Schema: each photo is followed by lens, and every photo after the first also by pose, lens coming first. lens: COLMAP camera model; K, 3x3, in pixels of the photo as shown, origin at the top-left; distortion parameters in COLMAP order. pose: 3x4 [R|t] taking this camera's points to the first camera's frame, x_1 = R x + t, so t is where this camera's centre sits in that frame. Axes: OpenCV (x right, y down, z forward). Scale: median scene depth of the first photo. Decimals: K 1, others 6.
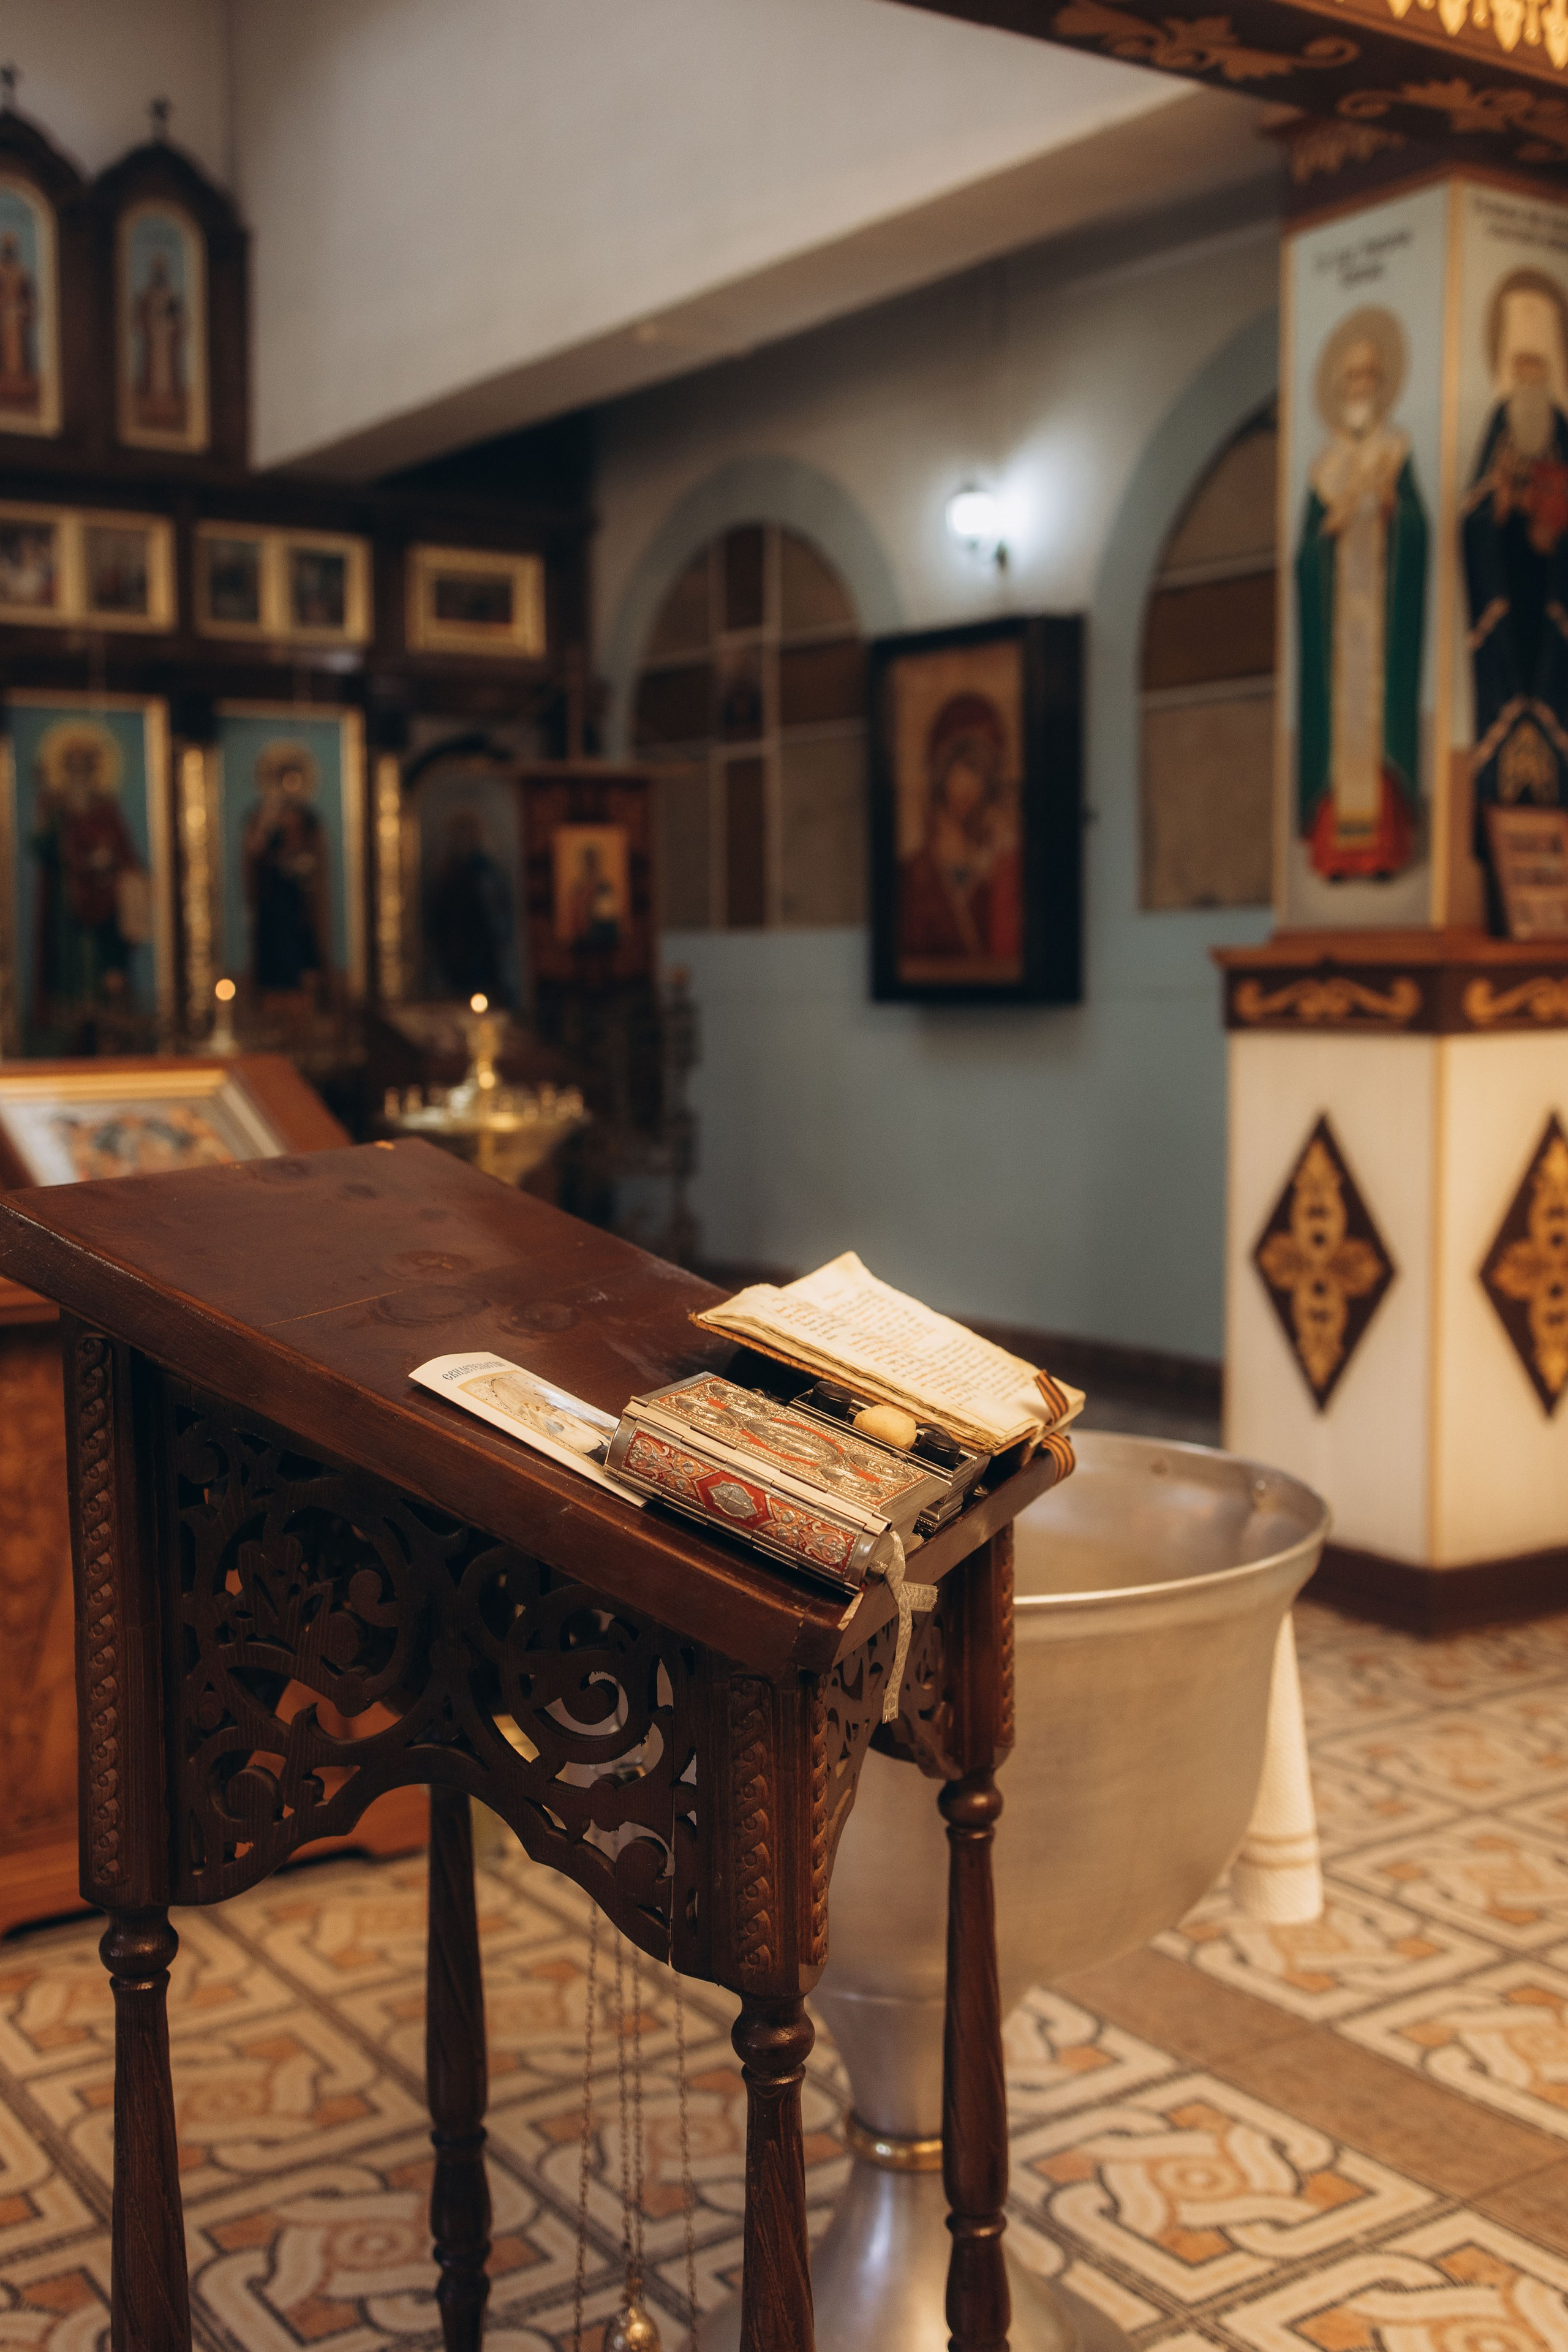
lens RADIAL K [[2492.5, 0, 781.9], [0, 2492.5, 1227.7], [0, 0, 1]] dist [-0.014179, -0.021095]
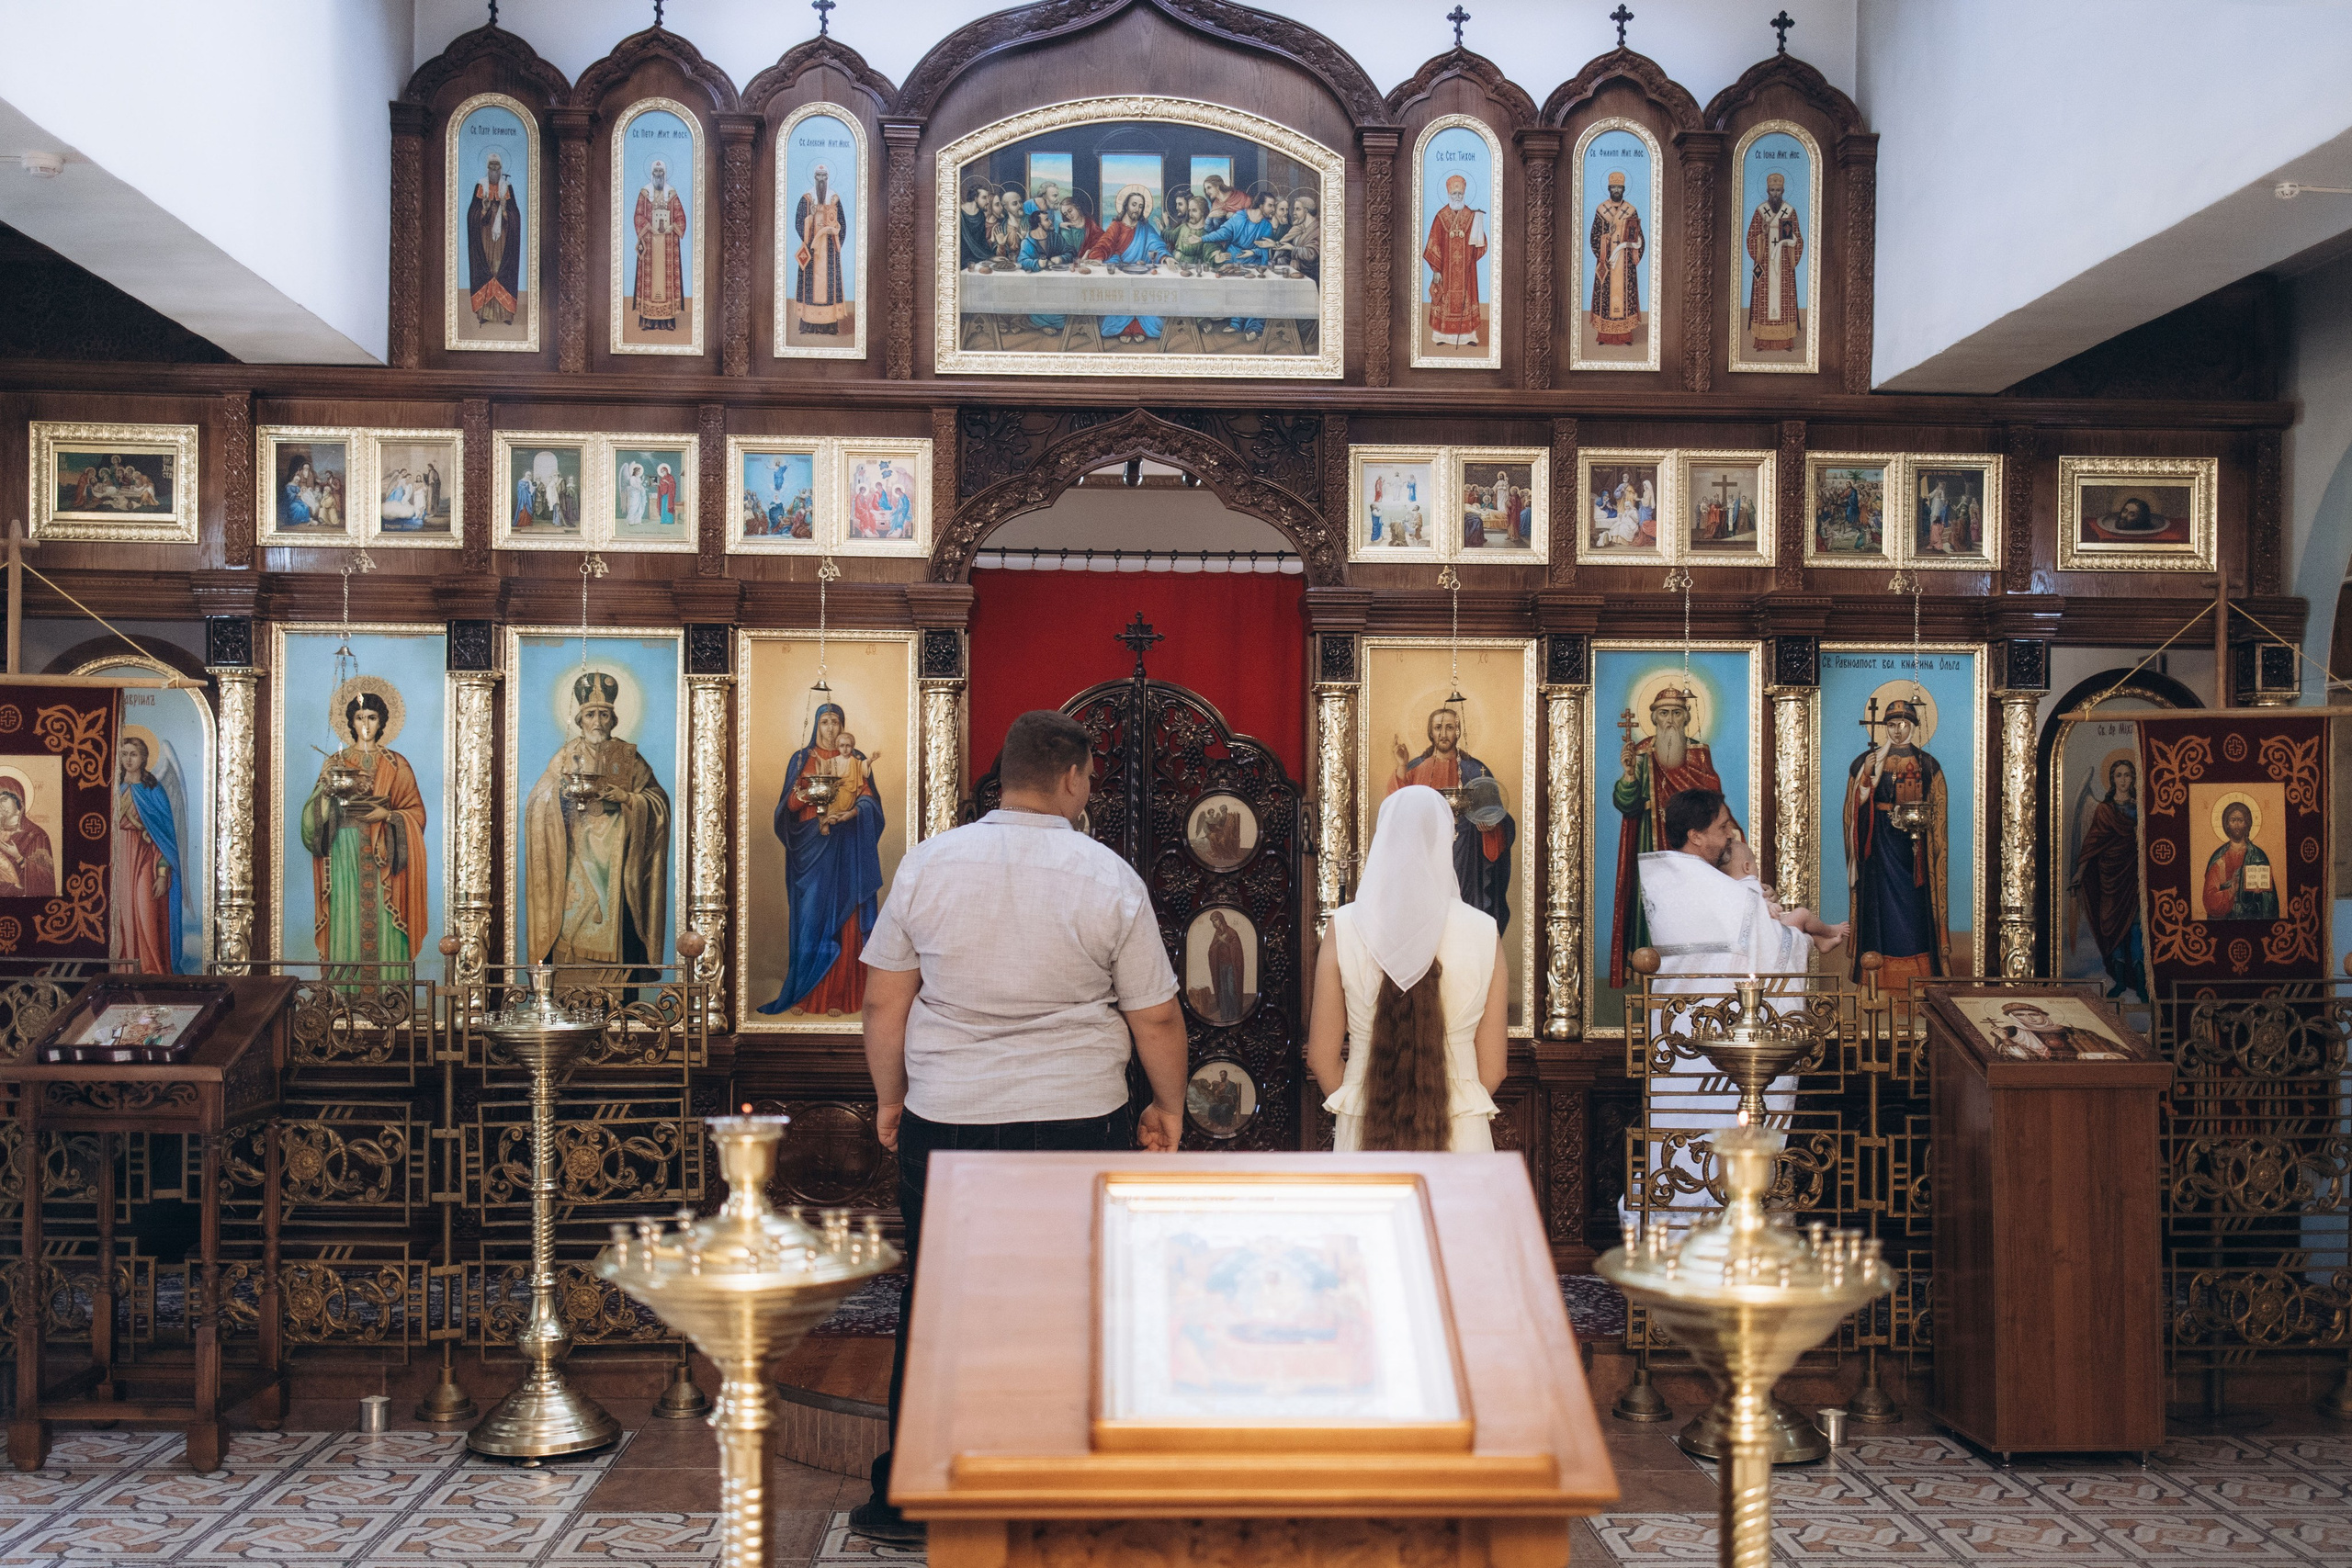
lens RADIAL K [[2462.8, 0, 1185.1], [0, 2462.8, 853.2], [0, 0, 1]] dist [0.017054, 0.001358]
pose [[0.846545, 0.014430, -0.532122, 0.062975], [-0.069734, 0.994024, -0.083982, -0.043191], [0.527730, 0.108202, 0.842492, 0.125773]]
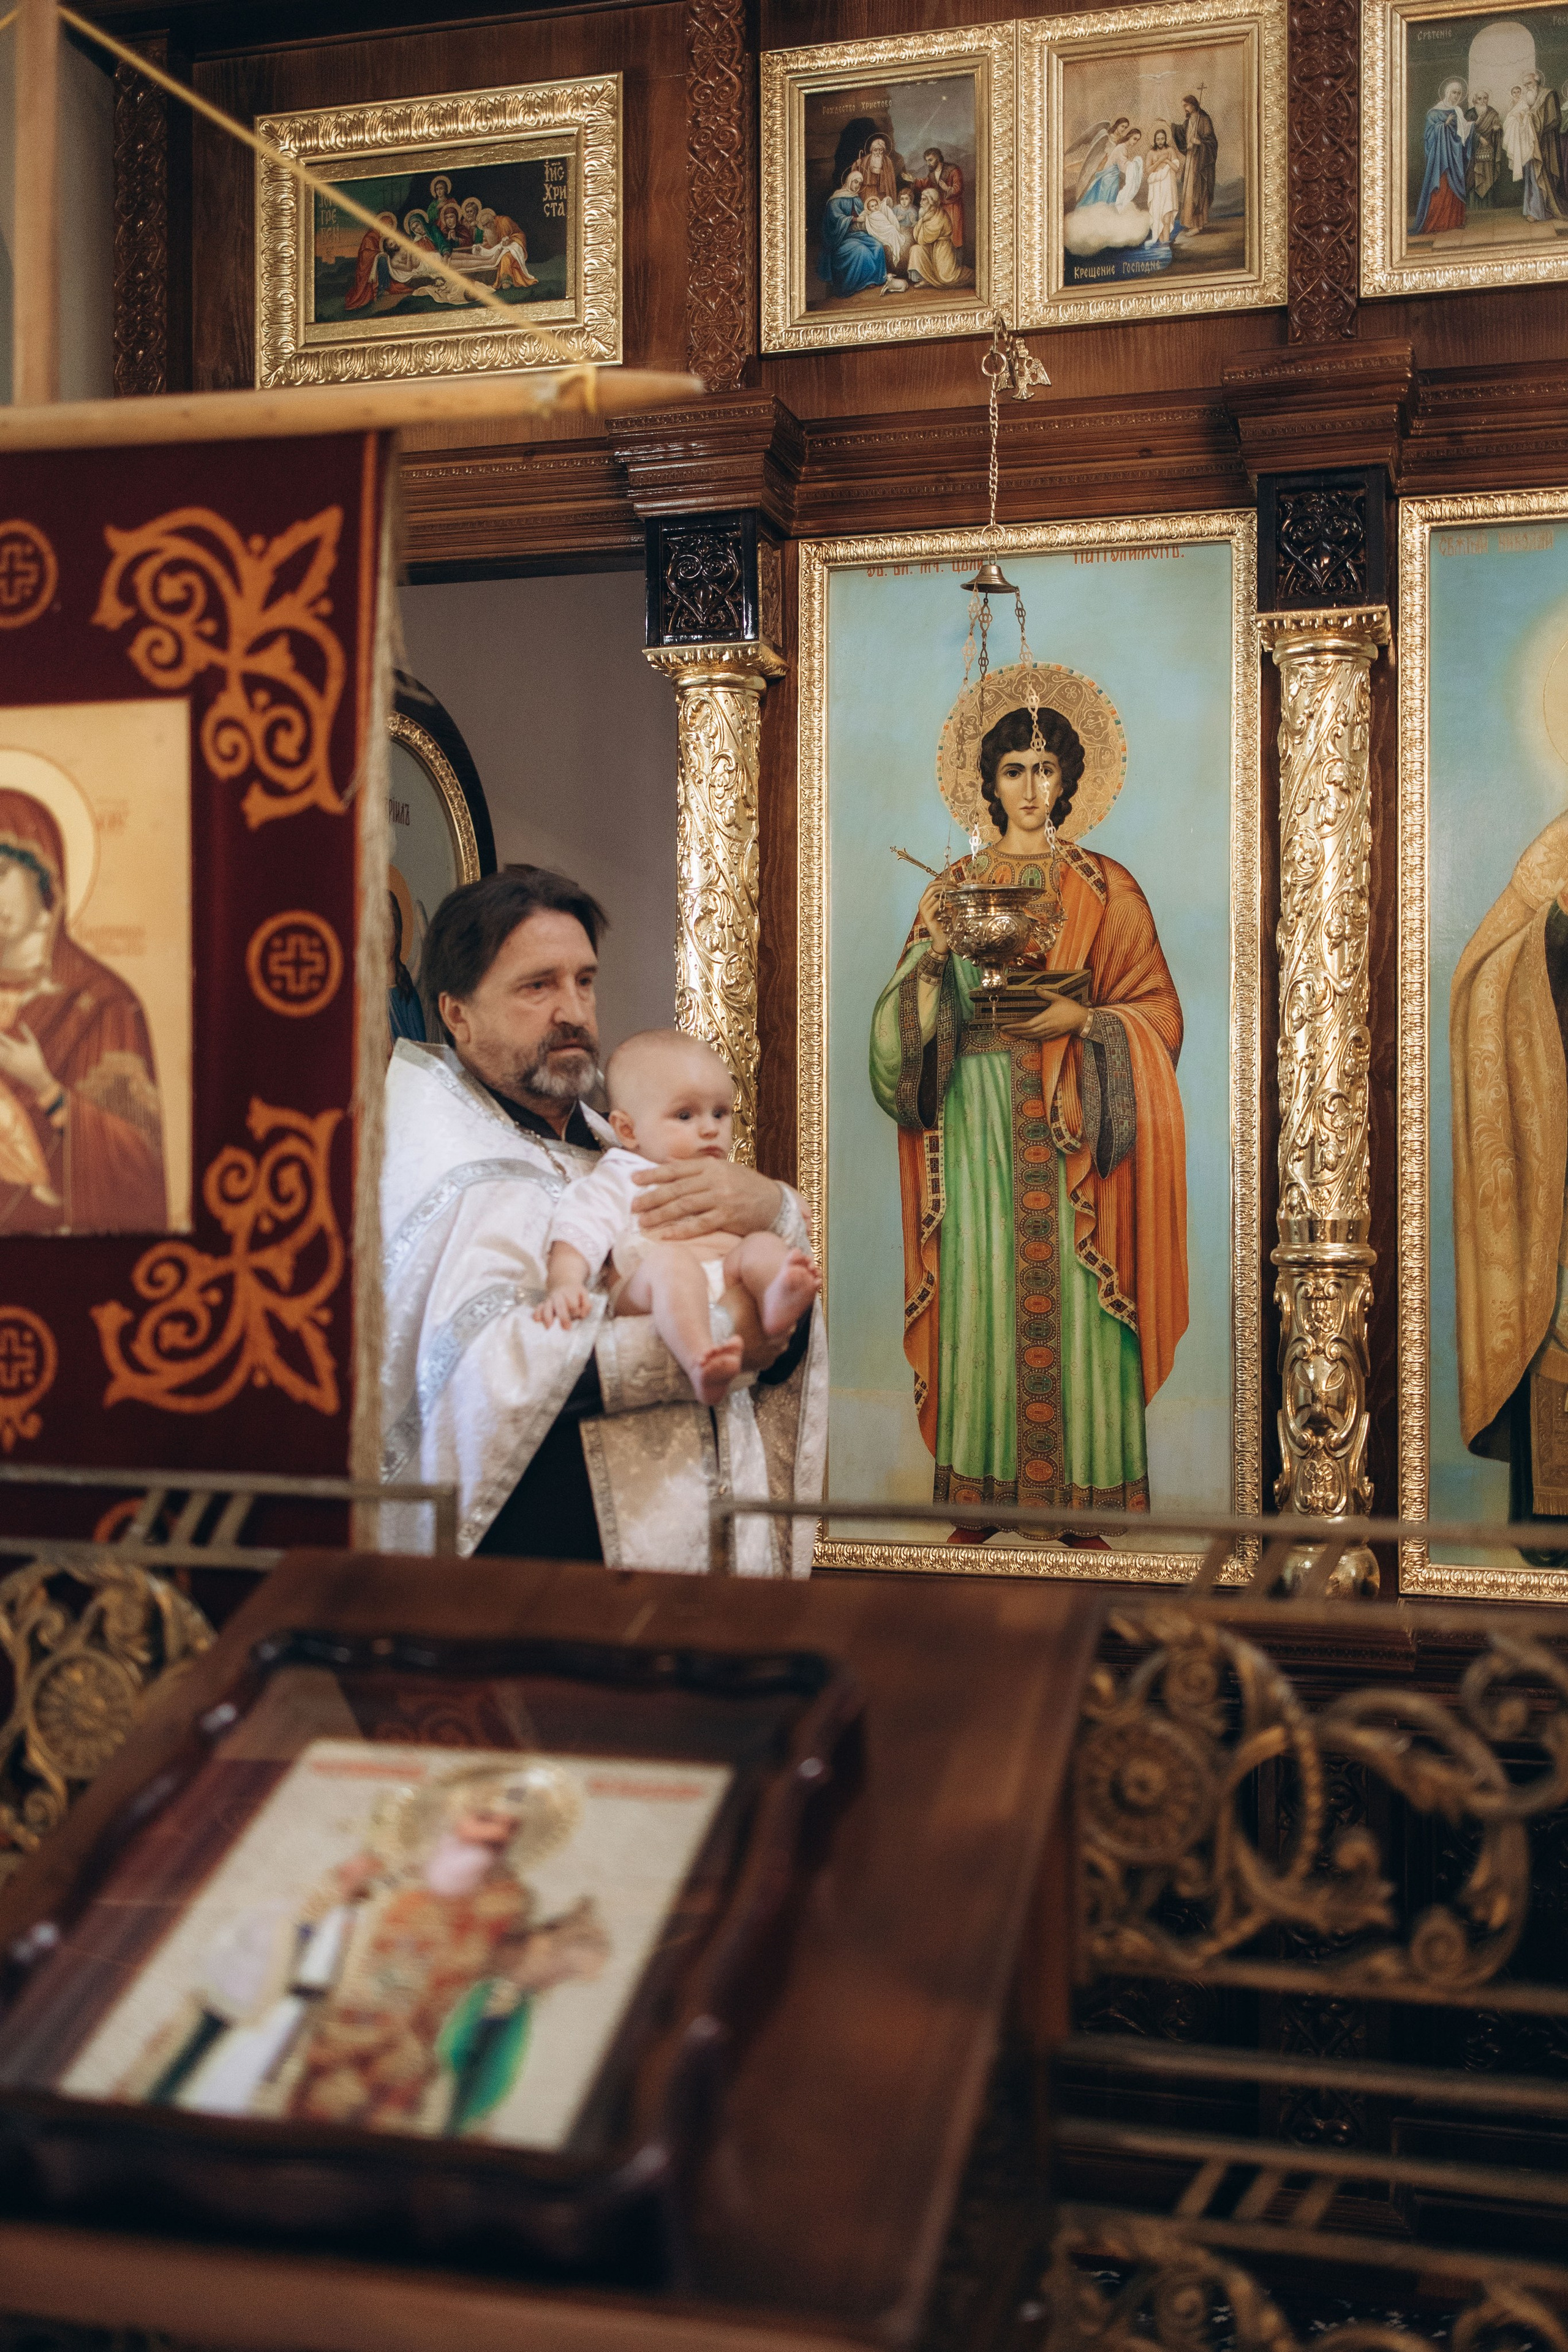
lens RADIAL K [[2463.0, 0, 789.1], [0, 2463.0, 1204.6], [0, 0, 1]] dist [0.017054, 0.001358]
pose [[0.653034, 0.017553, -0.757125, -0.458422], [-0.086489, 0.994919, -0.051533, -0.066208], [0.752374, 0.099136, 0.651234, 0.496958]]
